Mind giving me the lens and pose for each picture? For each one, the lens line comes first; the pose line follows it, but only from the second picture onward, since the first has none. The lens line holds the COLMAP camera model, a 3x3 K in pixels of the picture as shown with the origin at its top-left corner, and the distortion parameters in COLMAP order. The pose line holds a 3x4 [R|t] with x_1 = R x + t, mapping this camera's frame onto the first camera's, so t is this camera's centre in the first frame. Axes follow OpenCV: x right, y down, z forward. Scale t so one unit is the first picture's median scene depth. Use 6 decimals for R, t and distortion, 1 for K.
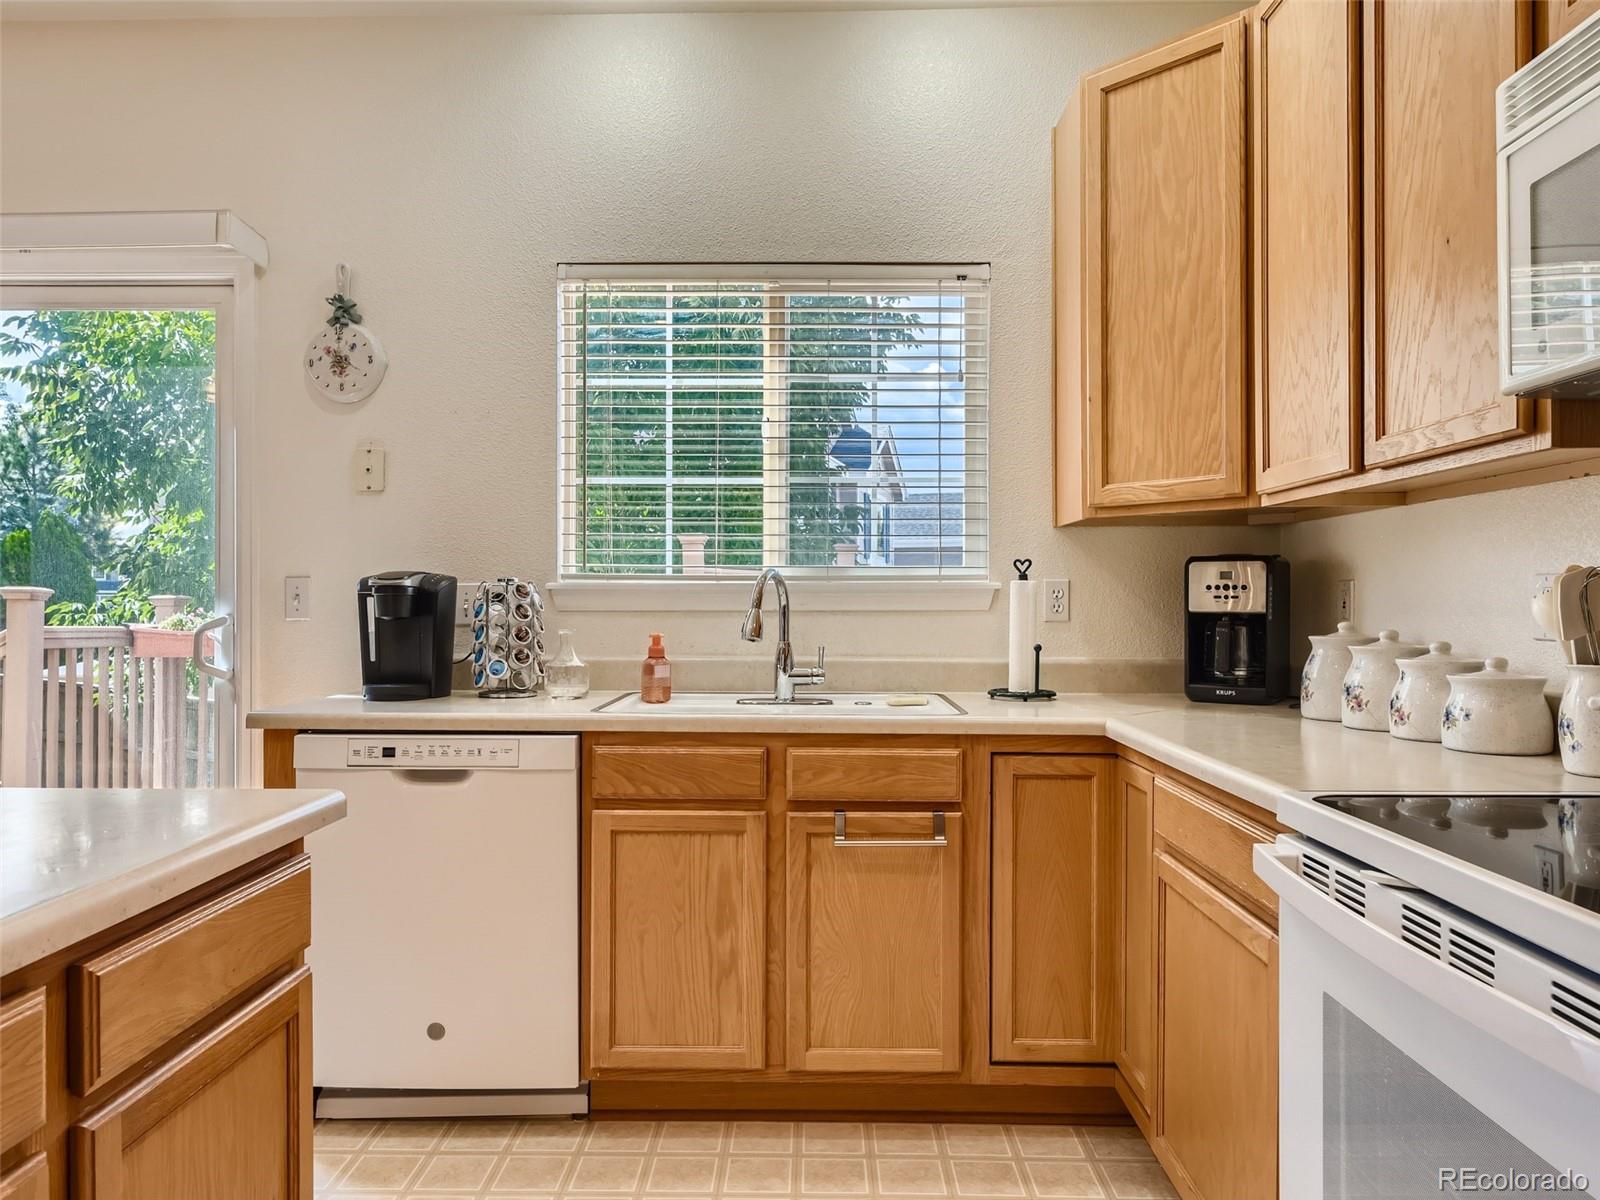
lens RADIAL K [[1083.9, 0, 798.1], [0, 1083.9, 606.7], [0, 0, 1]] dist [-0.000880, -0.009940]
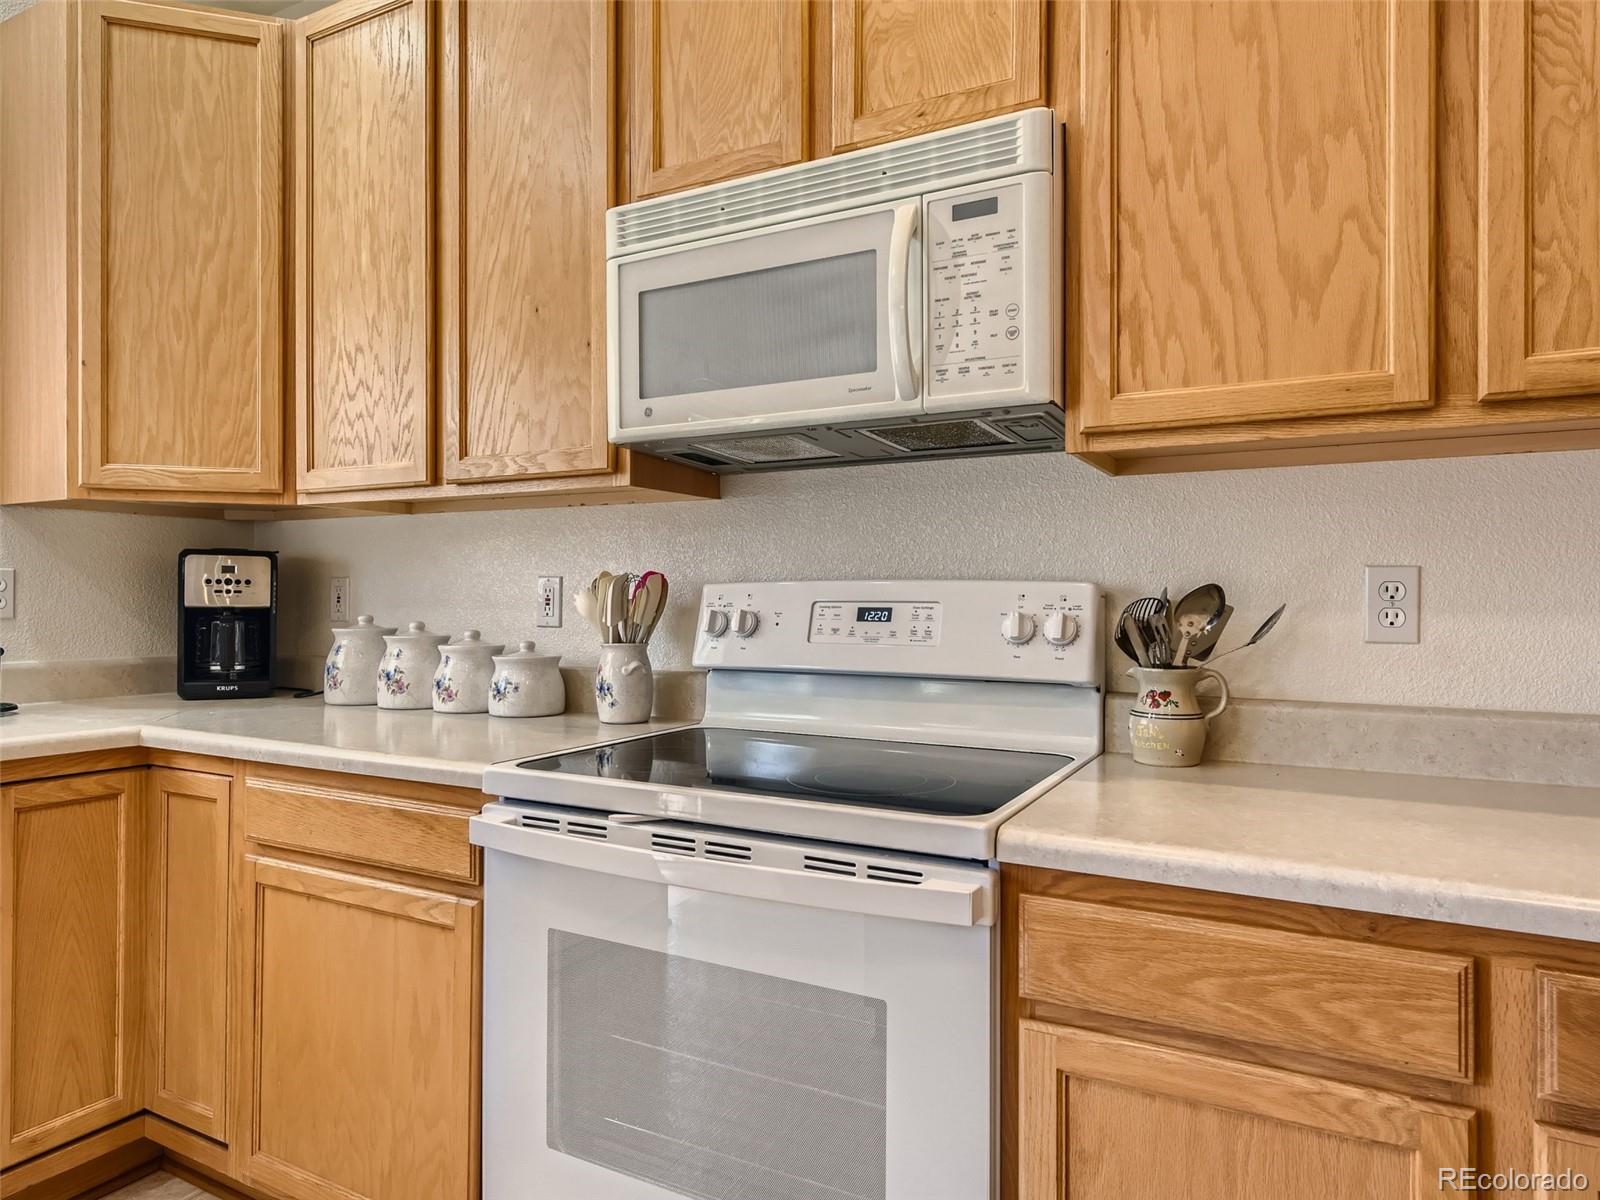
lens RADIAL K [[974.1, 0, 802.6], [0, 974.1, 592.3], [0, 0, 1]] dist [-0.001682, -0.000843]
pose [[0.457589, 0.008024, 0.889128, -0.177833], [-0.000829, 0.999963, -0.008598, -0.000910], [-0.889164, 0.003197, 0.457578, 0.143448]]
